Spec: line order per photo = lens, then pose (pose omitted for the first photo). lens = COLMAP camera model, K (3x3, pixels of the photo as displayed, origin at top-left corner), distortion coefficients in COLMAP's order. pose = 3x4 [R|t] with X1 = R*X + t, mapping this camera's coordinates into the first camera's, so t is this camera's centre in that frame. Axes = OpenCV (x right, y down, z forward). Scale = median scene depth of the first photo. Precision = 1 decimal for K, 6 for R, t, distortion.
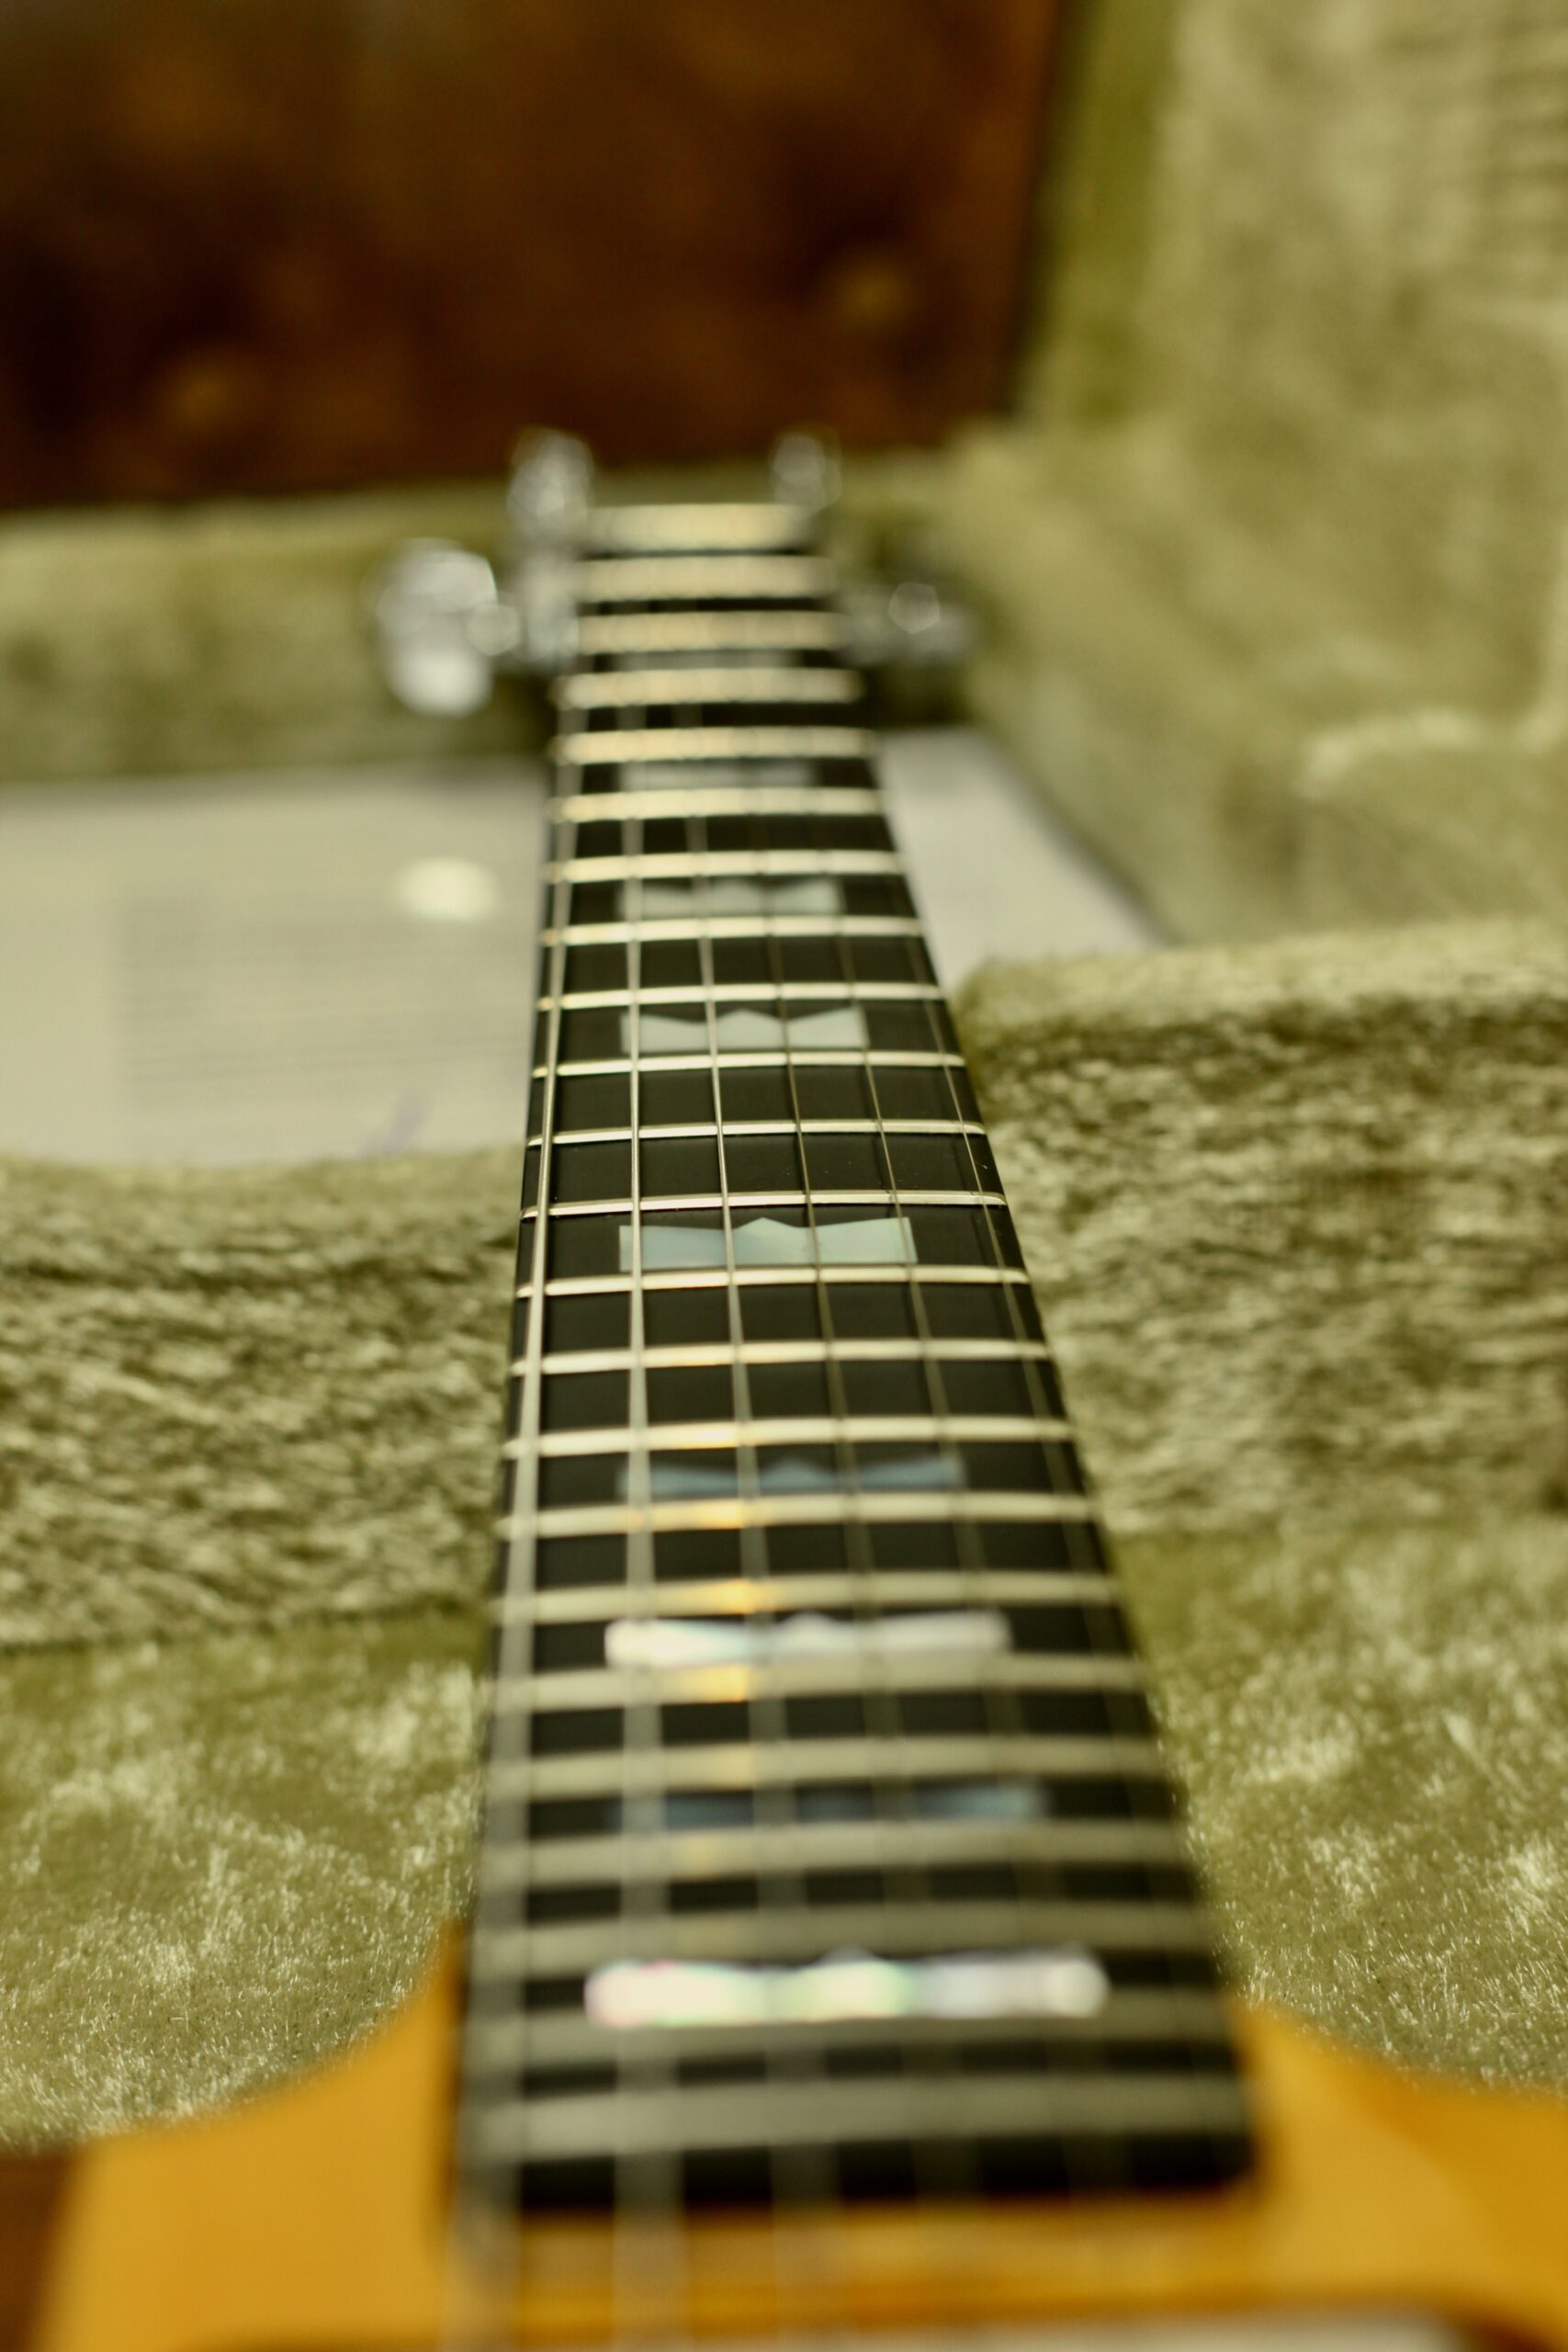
lens RADIAL K [[3781.2, 0, 784.0], [0, 3781.2, 1176.0], [0, 0, 1]] dist [-0.135811, 0.044004]
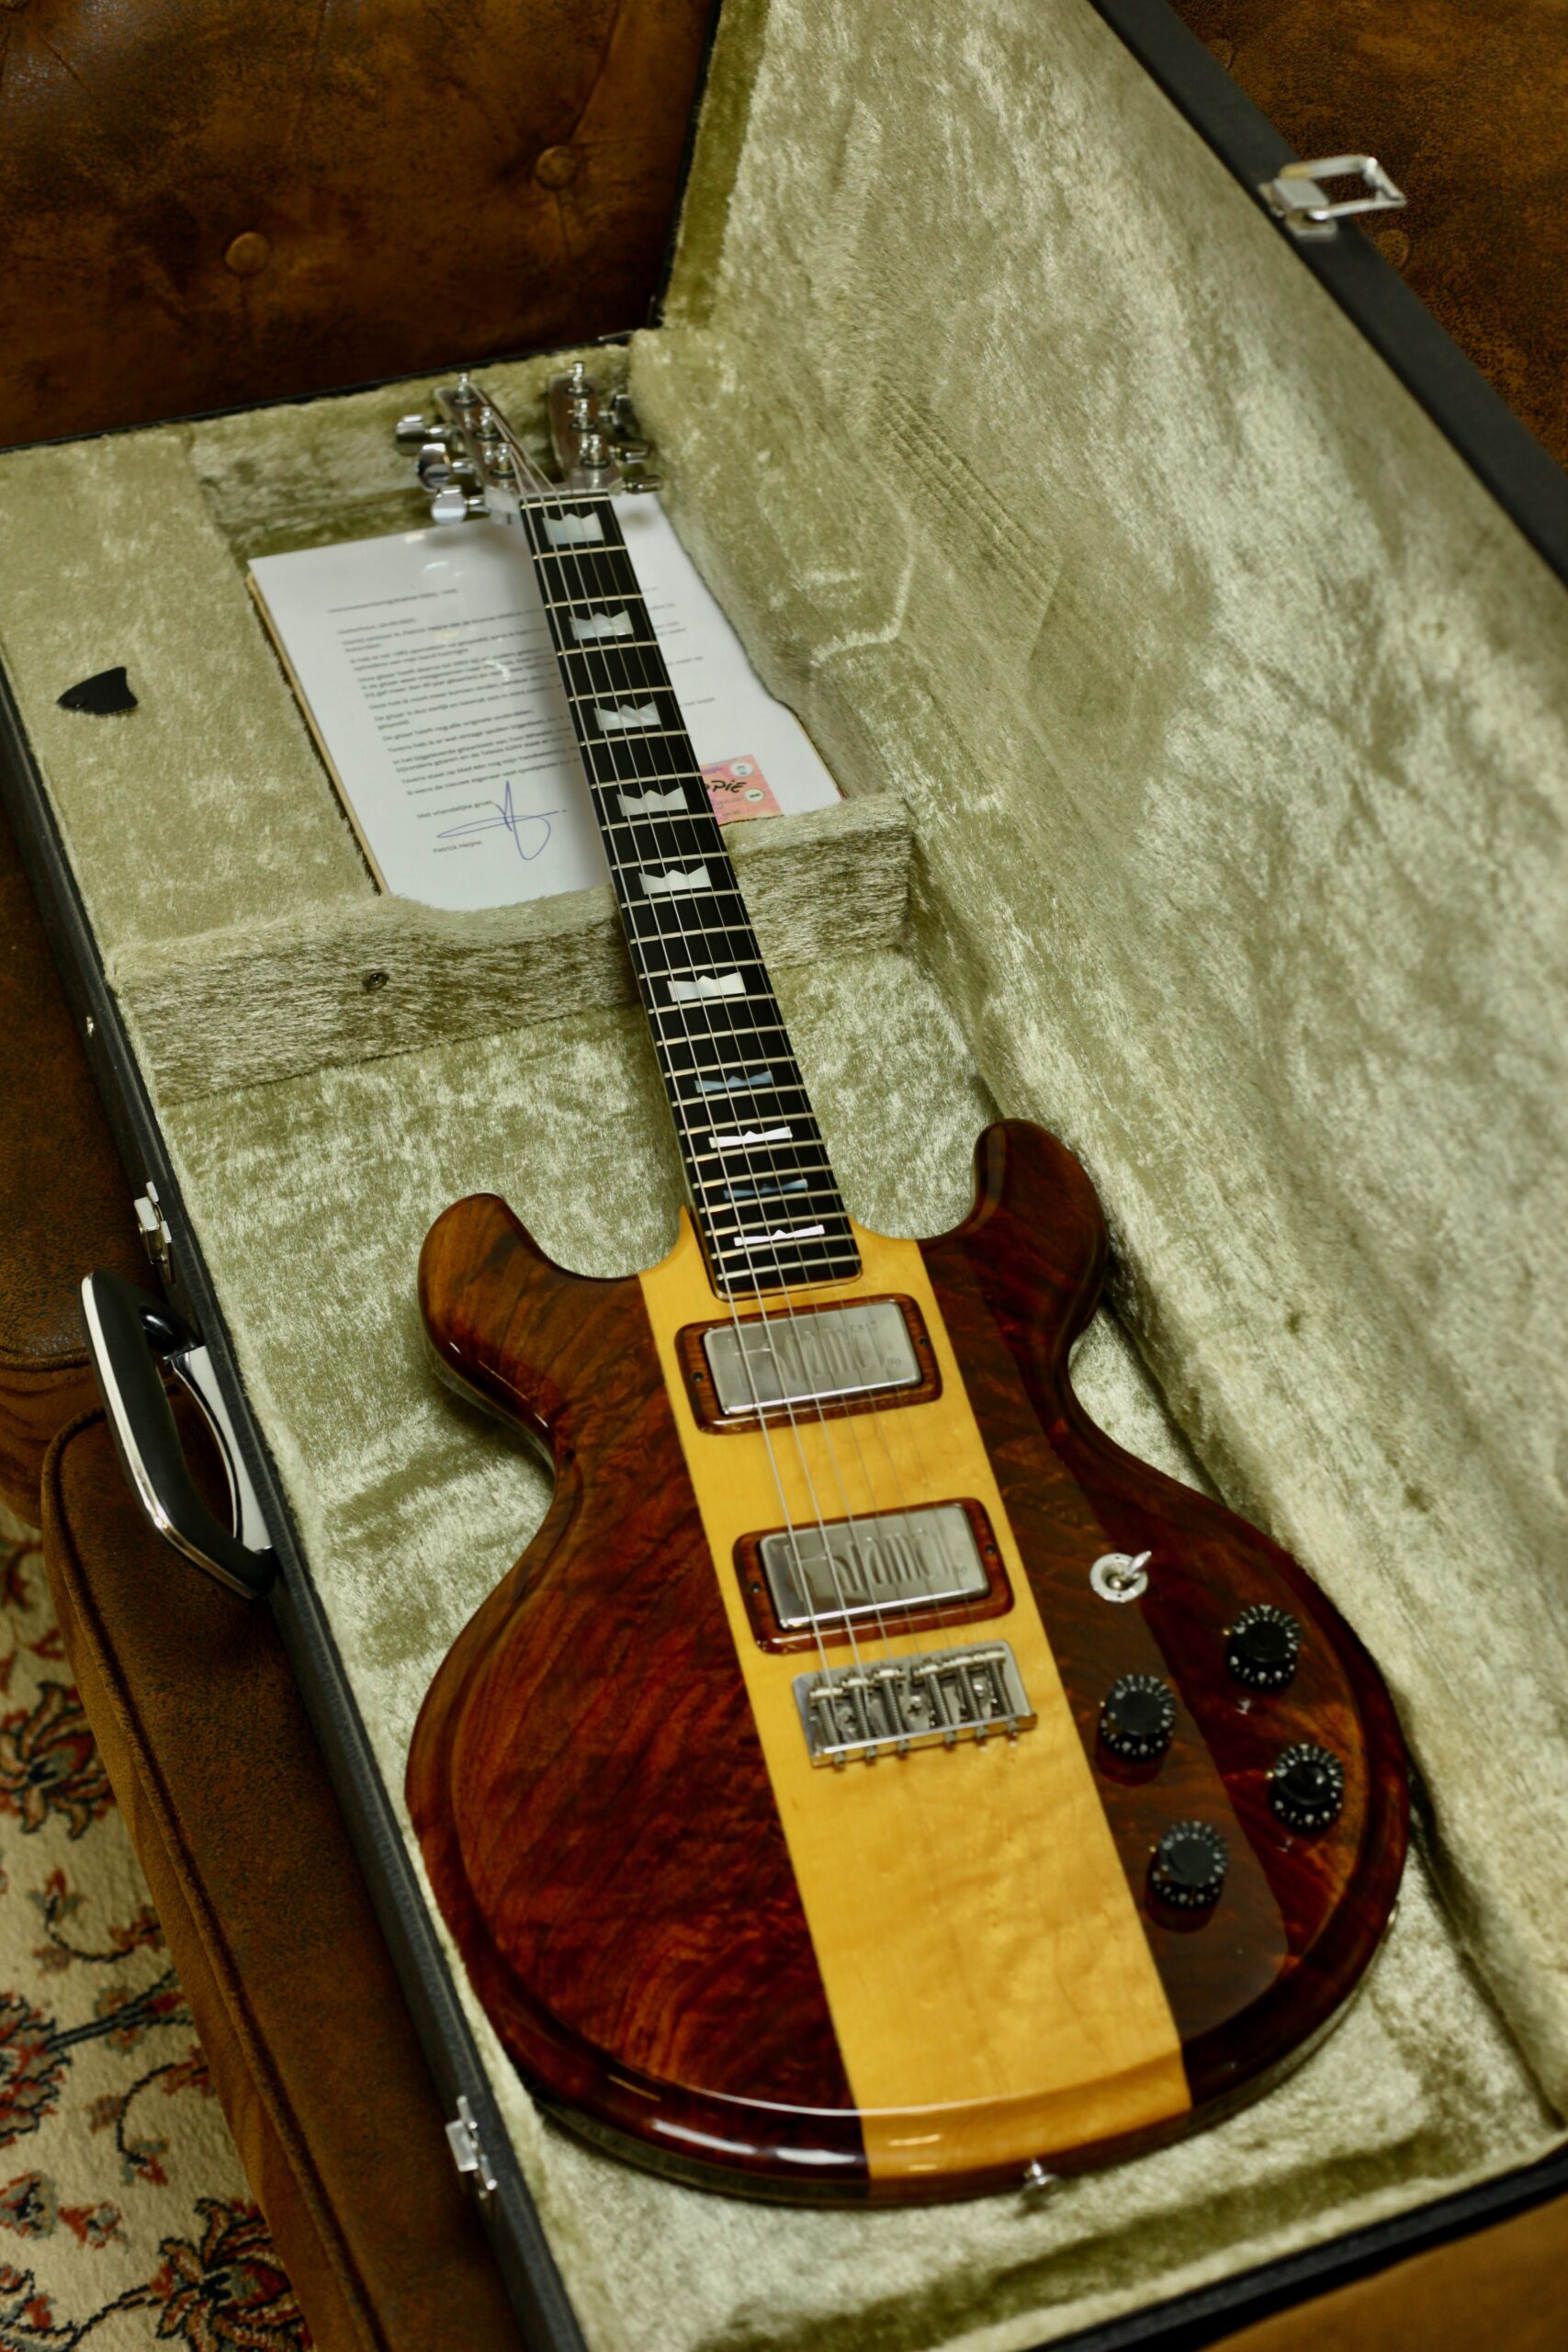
lens RADIAL K [[3781.2, 0, 784.0], [0, 3781.2, 1176.0], [0, 0, 1]] dist [-0.135811, 0.044004]
pose [[0.980087, -0.090549, 0.176721, -0.528608], [-0.002411, 0.884483, 0.466566, -1.360436], [-0.198554, -0.457702, 0.866652, -2.076456]]
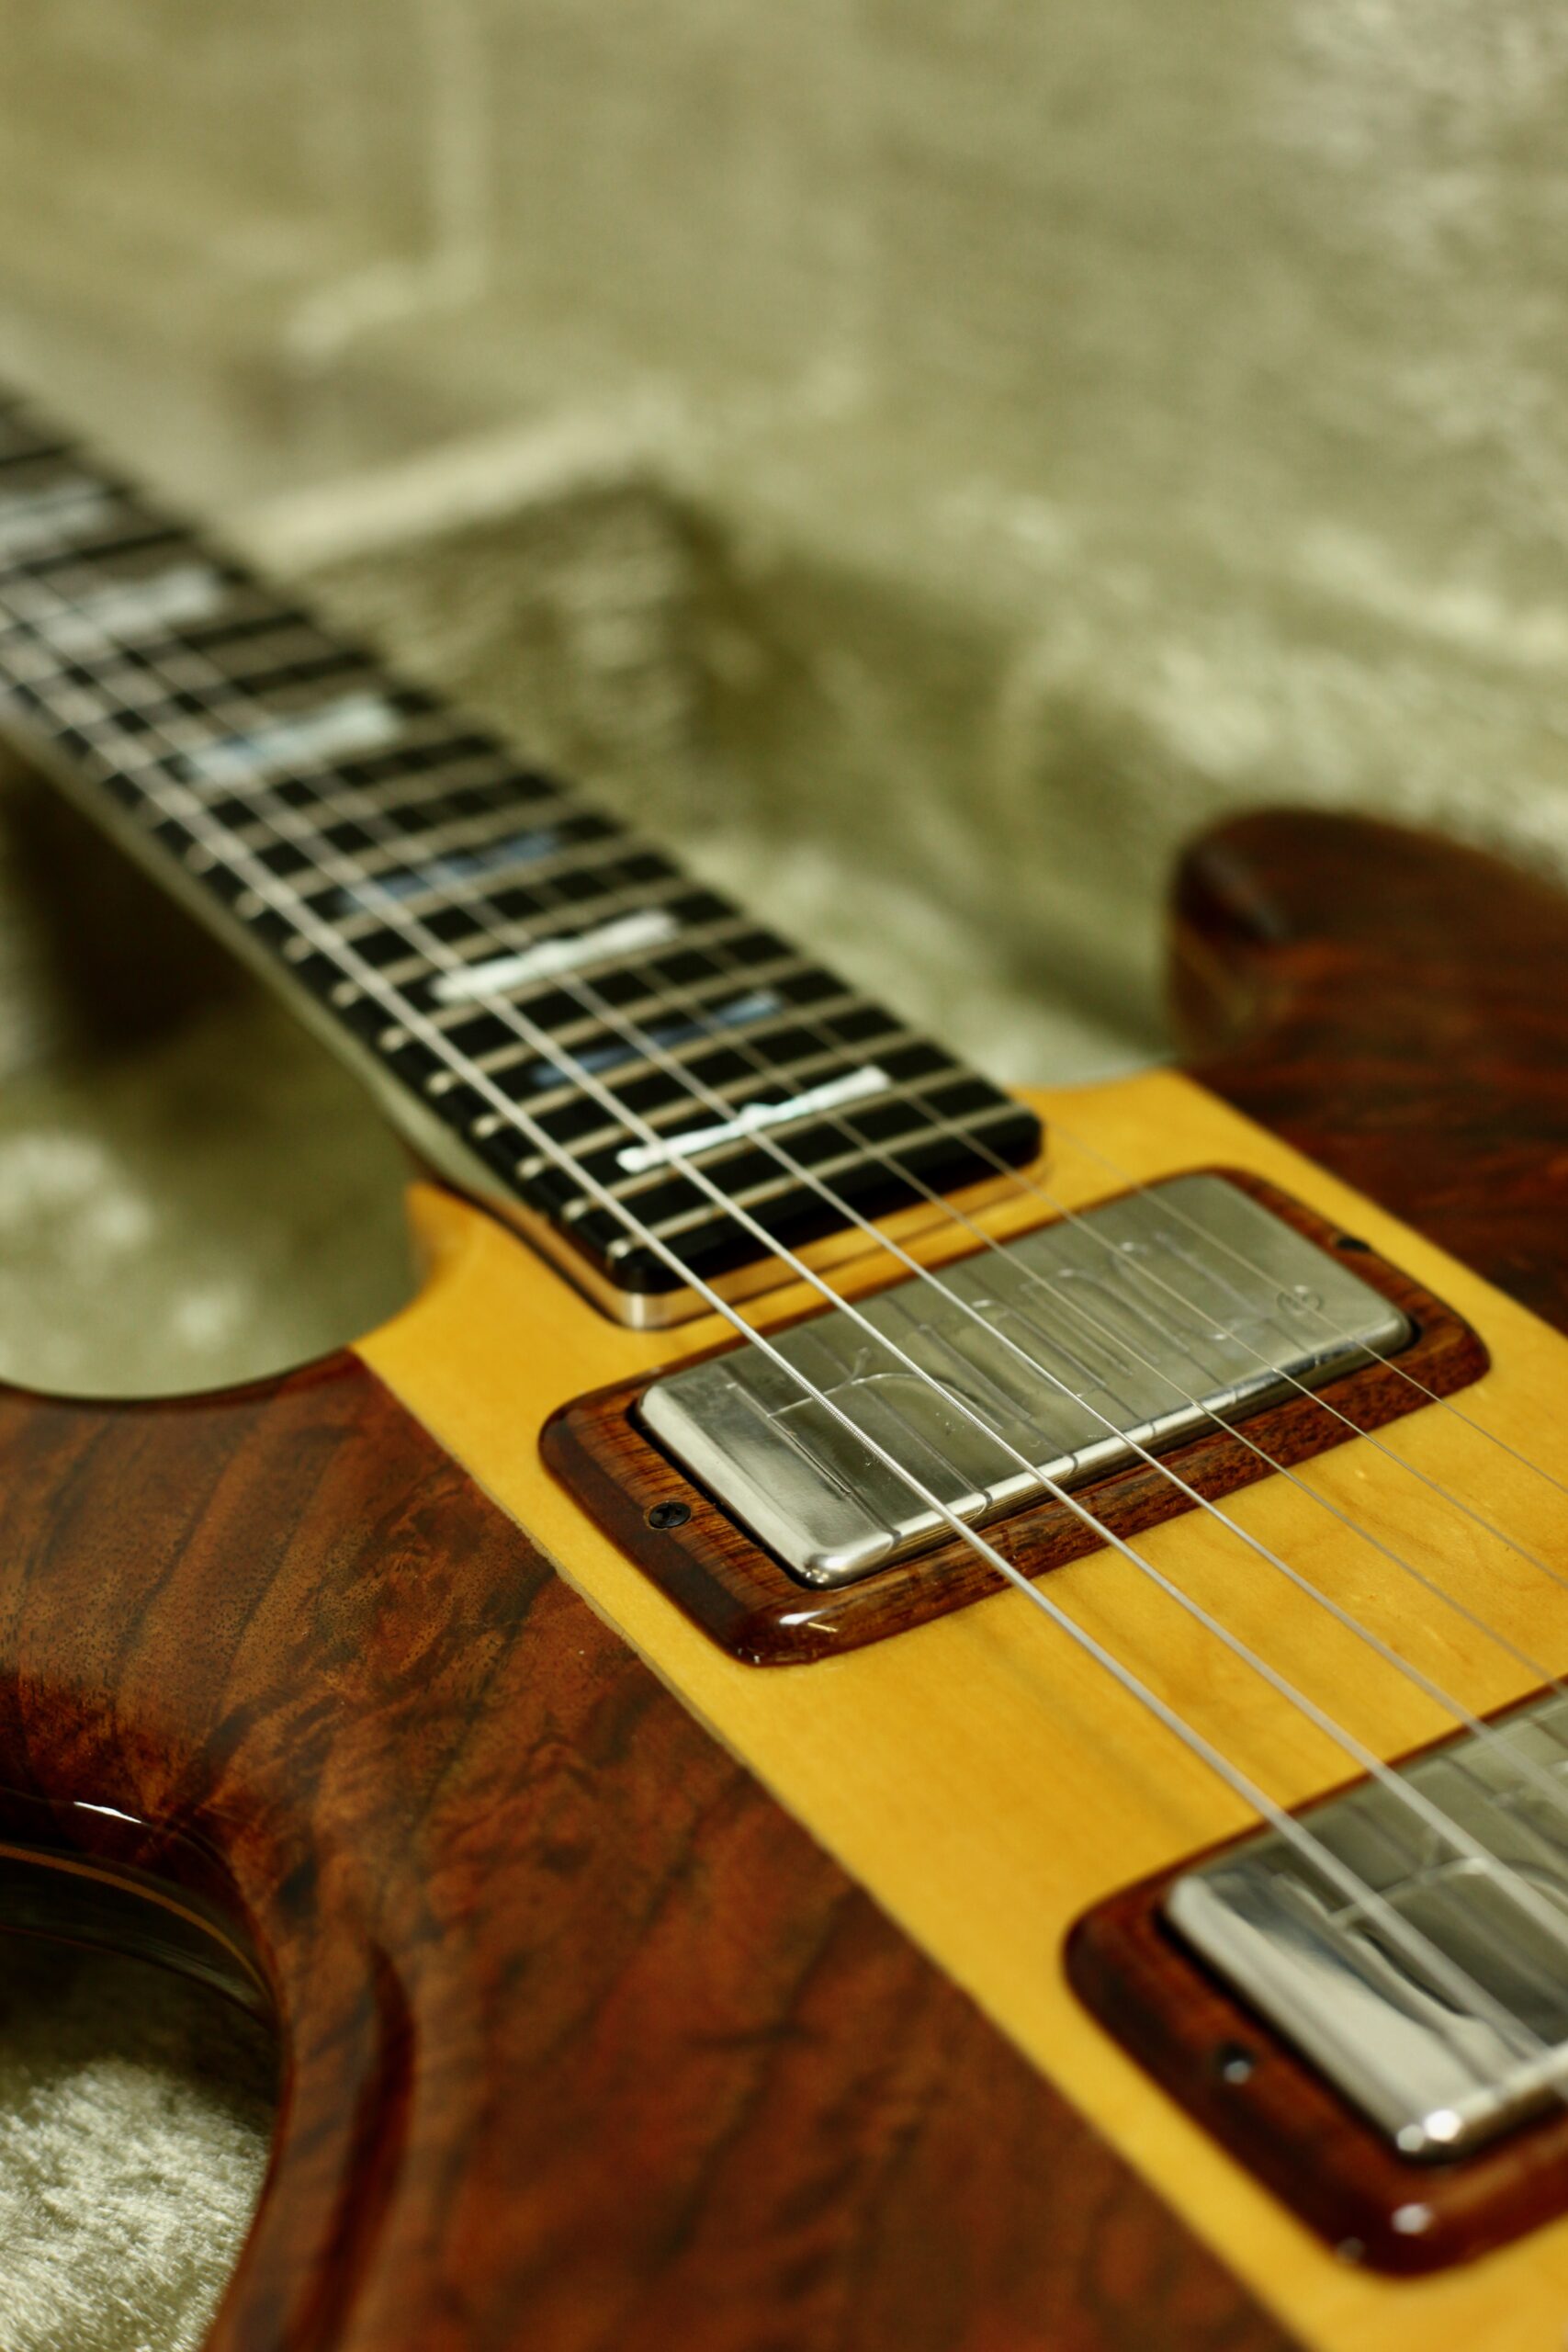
lens RADIAL K [[3781.2, 0, 784.0], [0, 3781.2, 1176.0], [0, 0, 1]] dist [-0.135811, 0.044004]
pose [[0.879638, -0.268534, 0.392590, -0.358888], [0.219256, 0.961385, 0.166327, -0.015128], [-0.422095, -0.060230, 0.904549, -0.273150]]
